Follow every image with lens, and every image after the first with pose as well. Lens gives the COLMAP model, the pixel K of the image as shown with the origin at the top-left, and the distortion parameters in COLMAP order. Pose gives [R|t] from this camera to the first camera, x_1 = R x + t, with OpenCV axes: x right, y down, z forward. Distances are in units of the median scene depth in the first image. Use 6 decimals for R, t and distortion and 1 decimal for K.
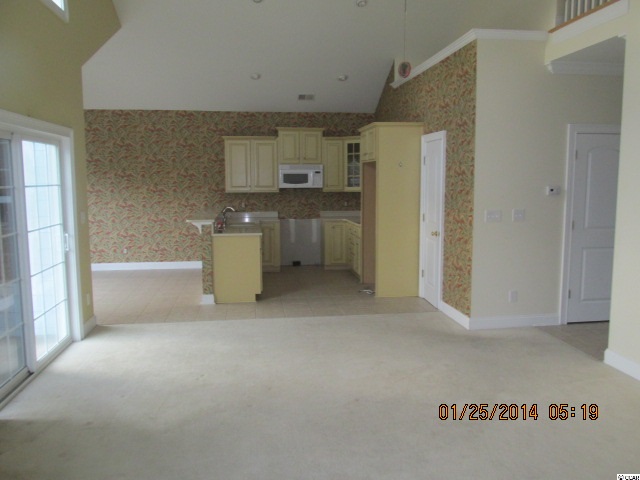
lens RADIAL K [[527.7, 0, 320.2], [0, 527.7, 239.7], [0, 0, 1]] dist [-0.050923, 0.028790]
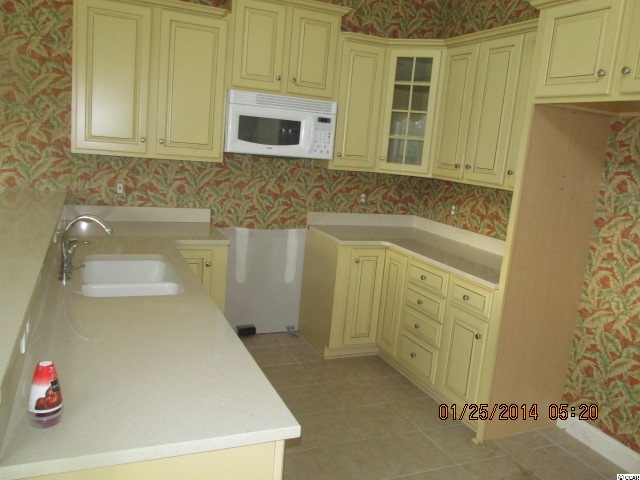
lens RADIAL K [[527.7, 0, 321.1], [0, 527.7, 240.5], [0, 0, 1]] dist [-0.050923, 0.028790]
pose [[0.959377, 0.035592, 0.279873, -0.113830], [-0.057869, 0.995743, 0.071738, -0.065108], [-0.276128, -0.085020, 0.957353, 0.608631]]
